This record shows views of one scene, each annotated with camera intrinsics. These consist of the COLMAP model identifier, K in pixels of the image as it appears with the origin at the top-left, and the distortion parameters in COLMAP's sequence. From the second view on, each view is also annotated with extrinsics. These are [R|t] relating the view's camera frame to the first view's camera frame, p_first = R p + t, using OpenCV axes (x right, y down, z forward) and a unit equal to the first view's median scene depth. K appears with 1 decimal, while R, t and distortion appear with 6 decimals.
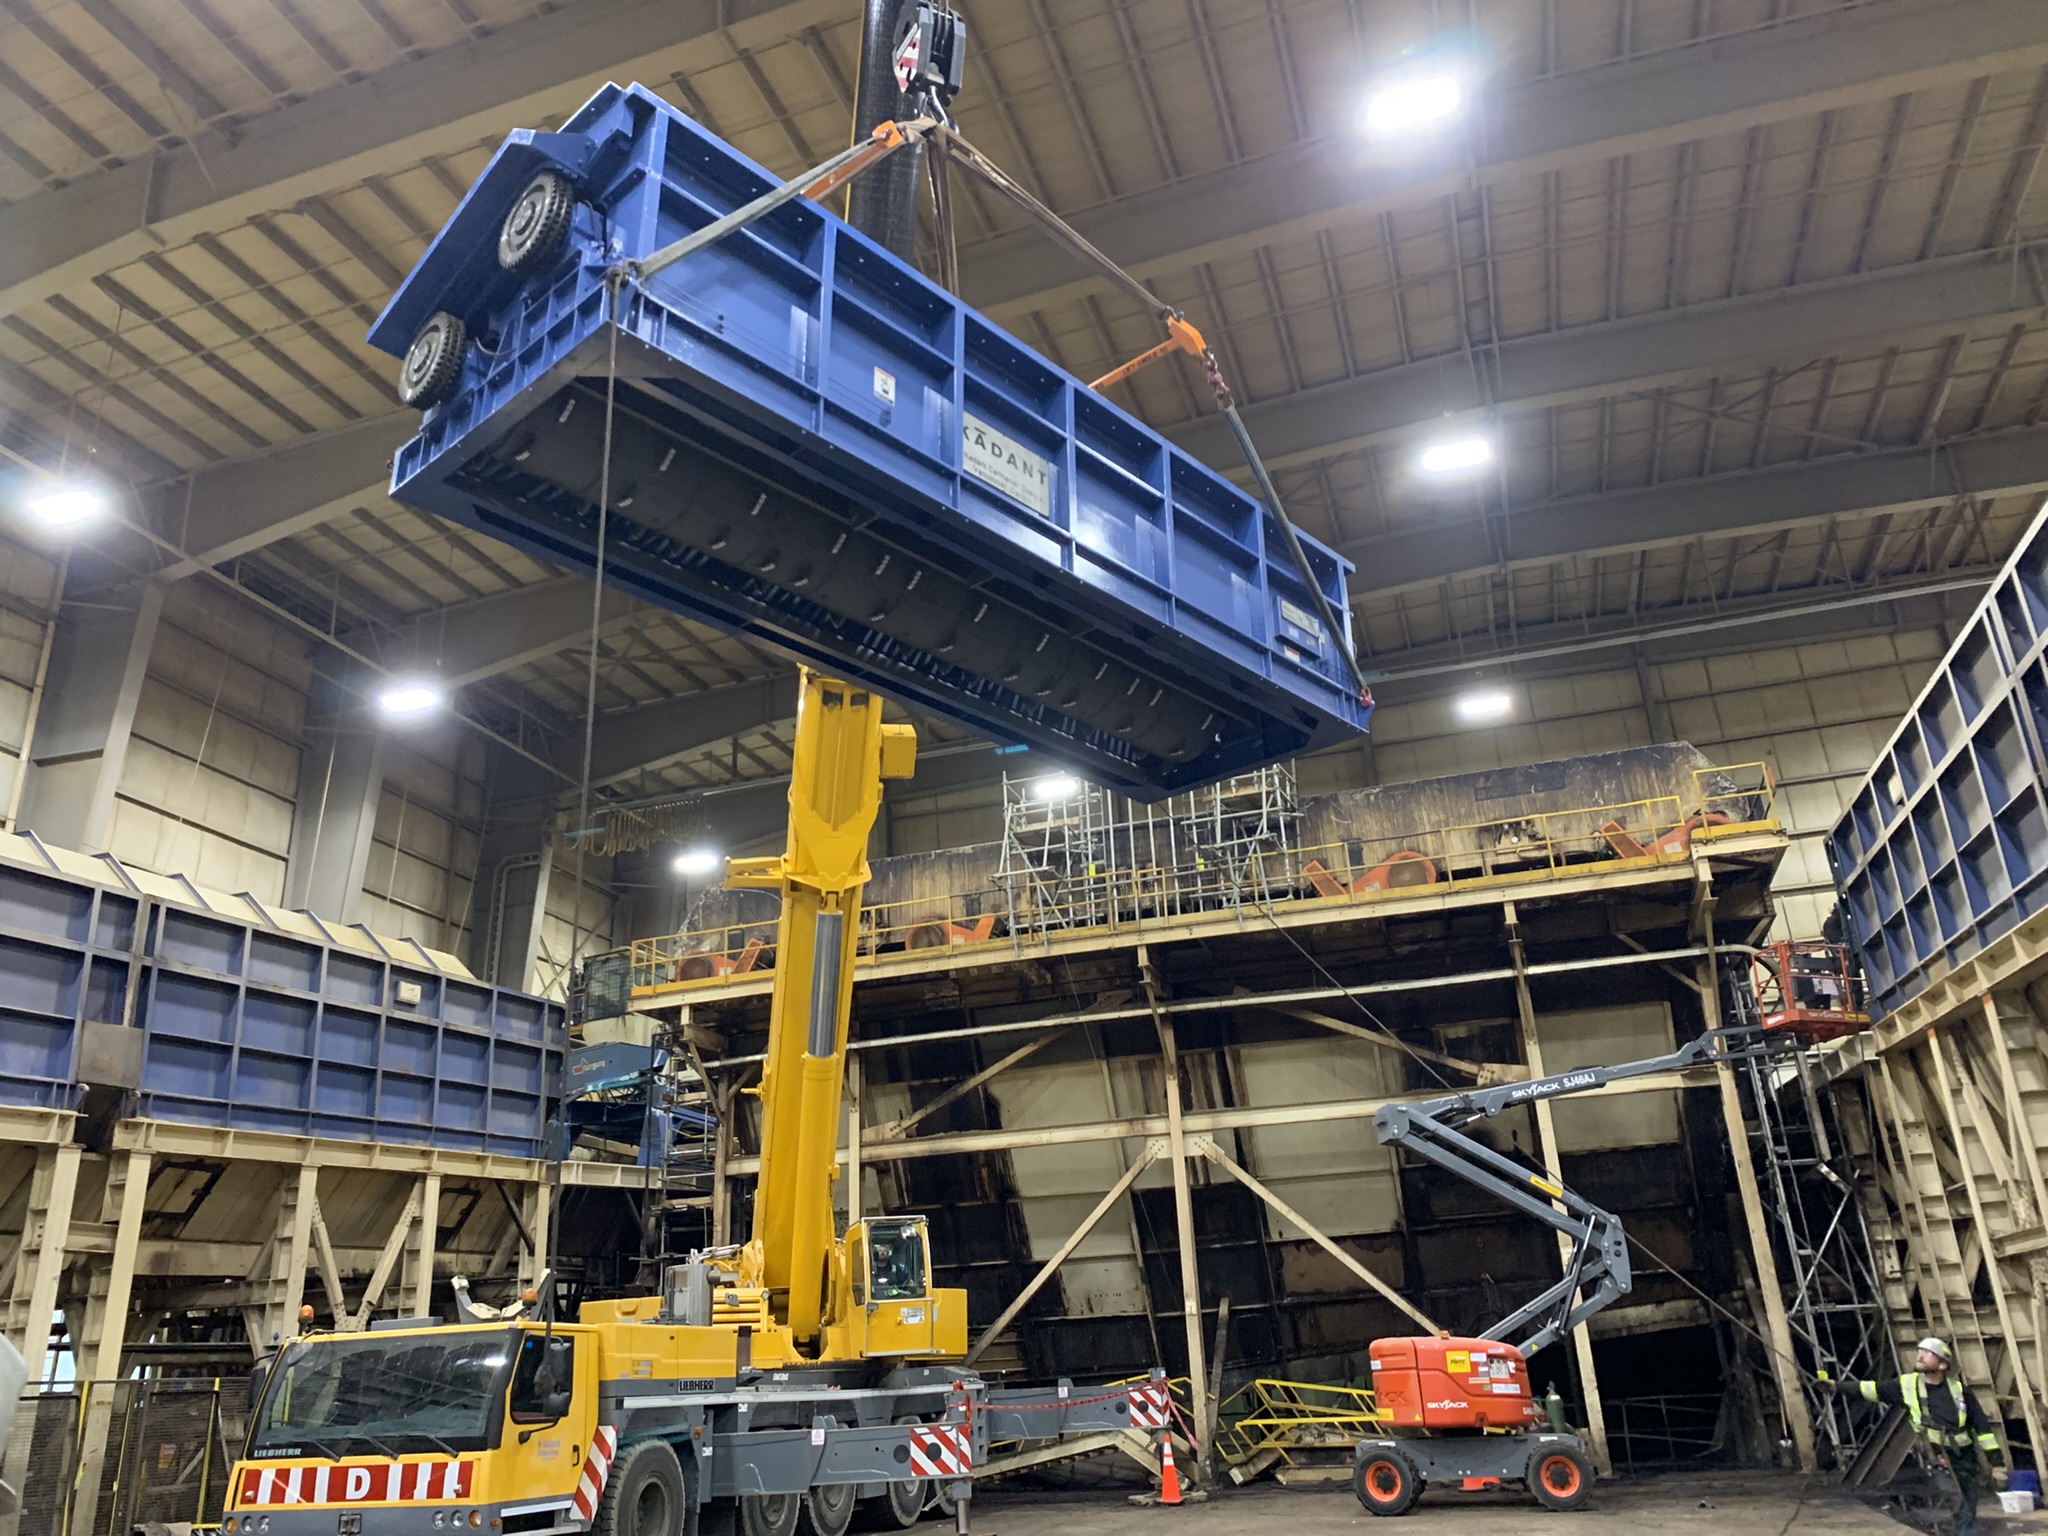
lens RADIAL K [[1561.6, 0, 1024.0], [0, 1561.6, 768.0], [0, 0, 1]] dist [-0.011667, -0.004081]
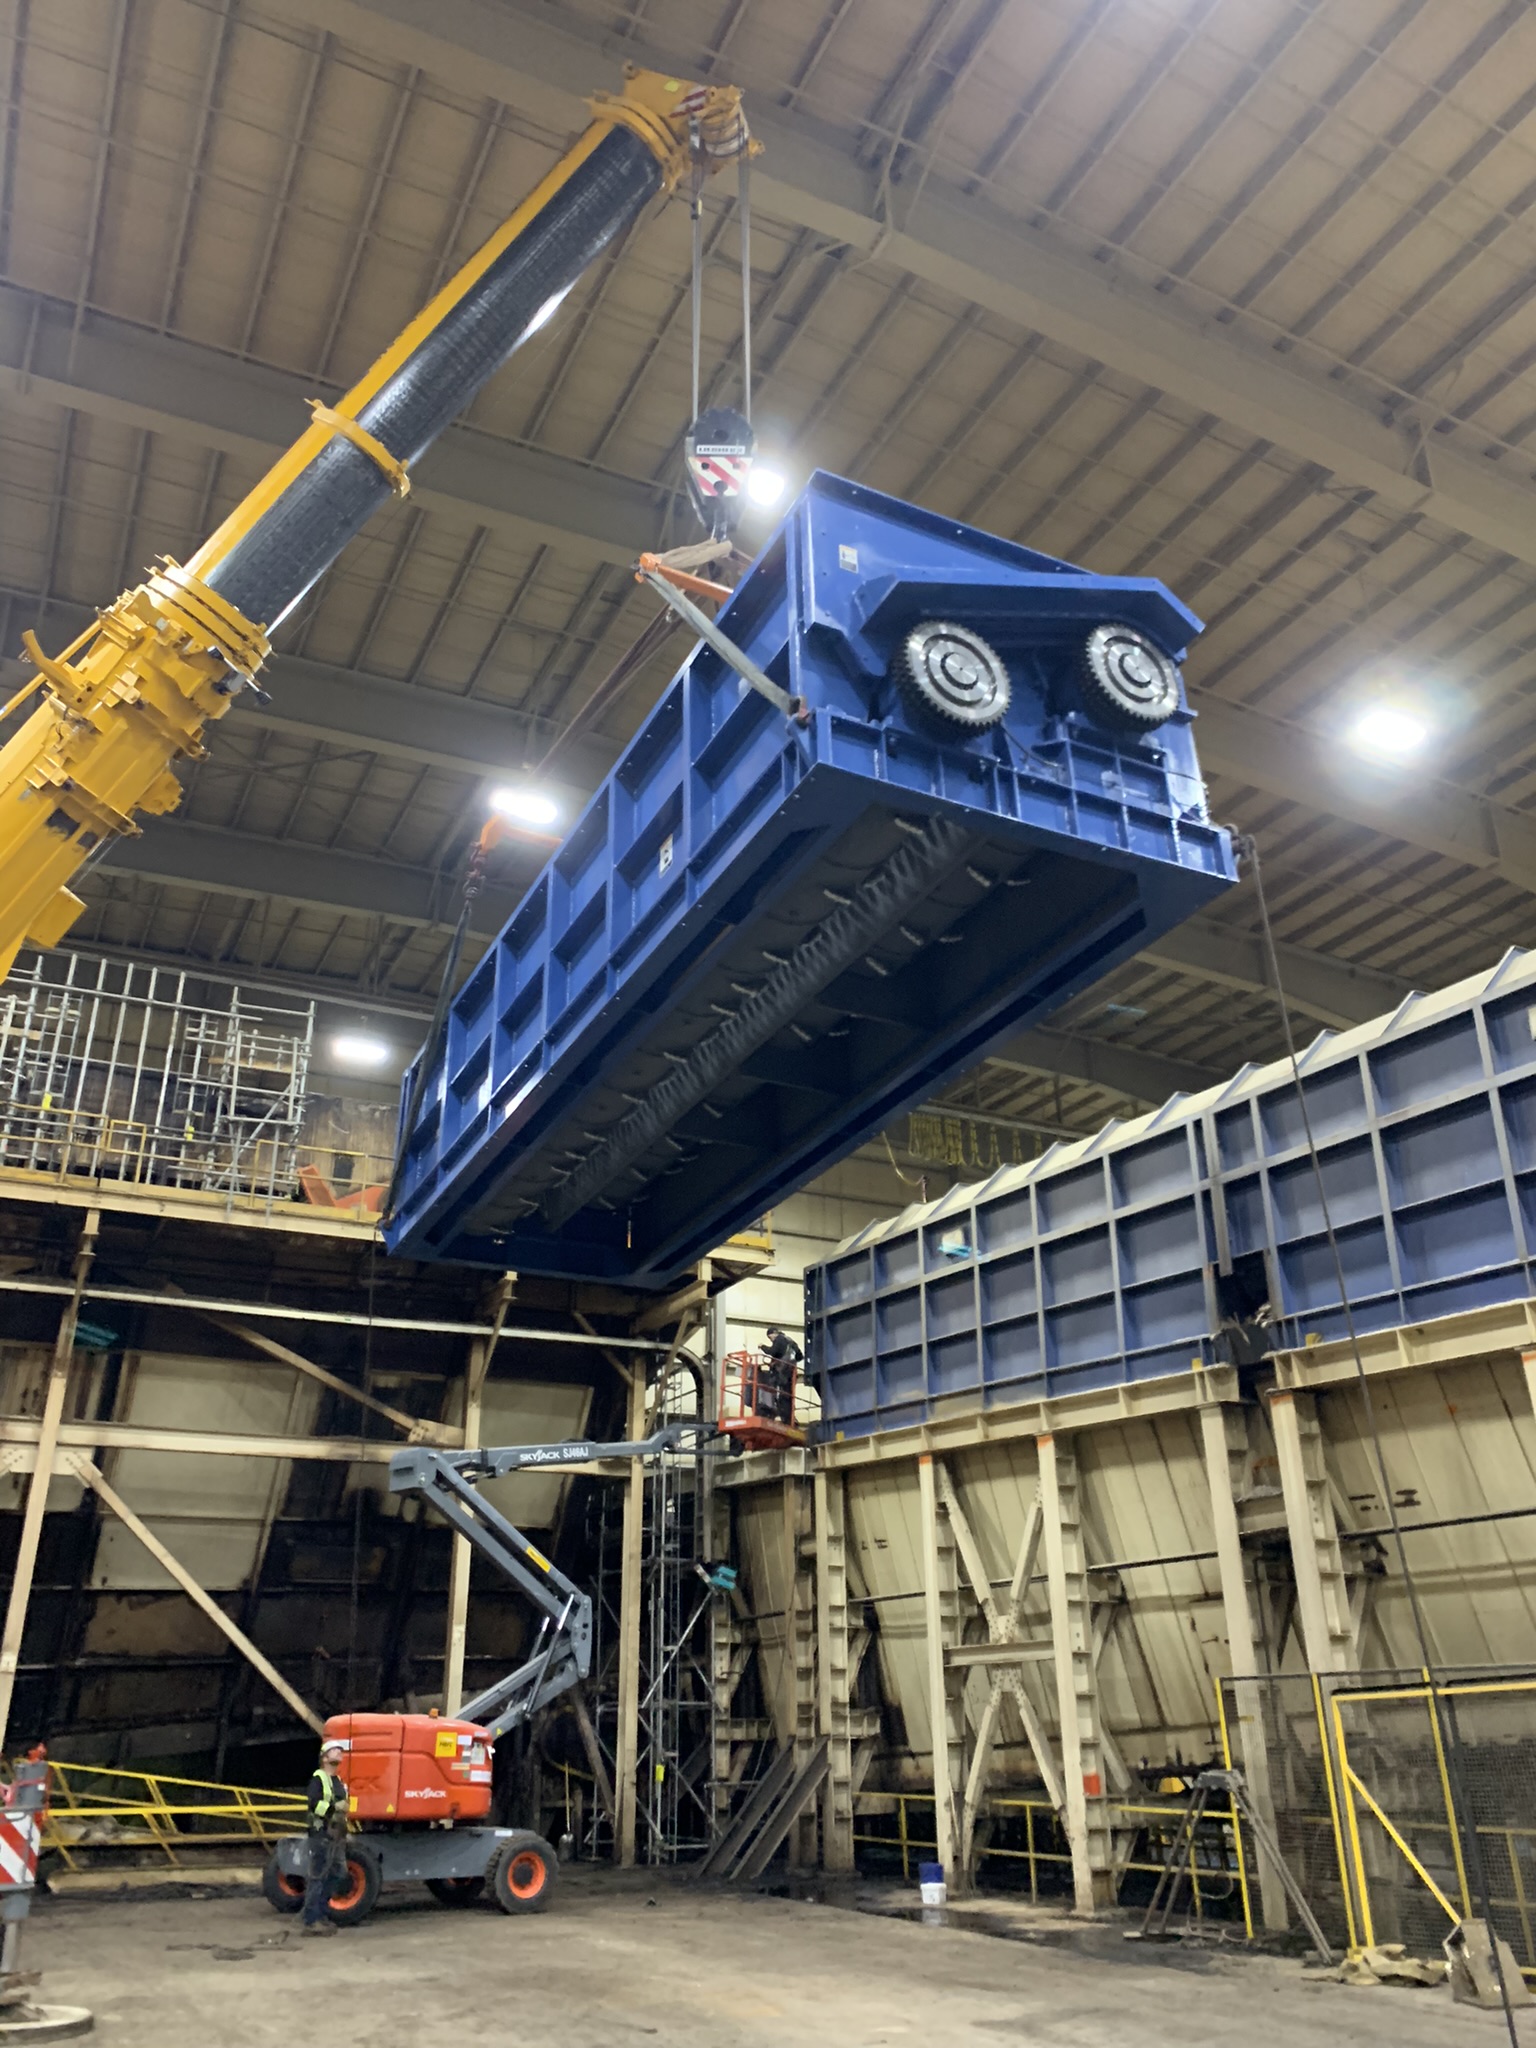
lens RADIAL K [[1570.1, 0, 768.0], [0, 1570.1, 1024.0], [0, 0, 1]] dist [0.001974, 0.006498]
pose [[0.718122, 0.314972, 0.620559, -0.218554], [-0.271548, 0.947851, -0.166853, 0.064827], [-0.640752, -0.048691, 0.766203, 0.151054]]
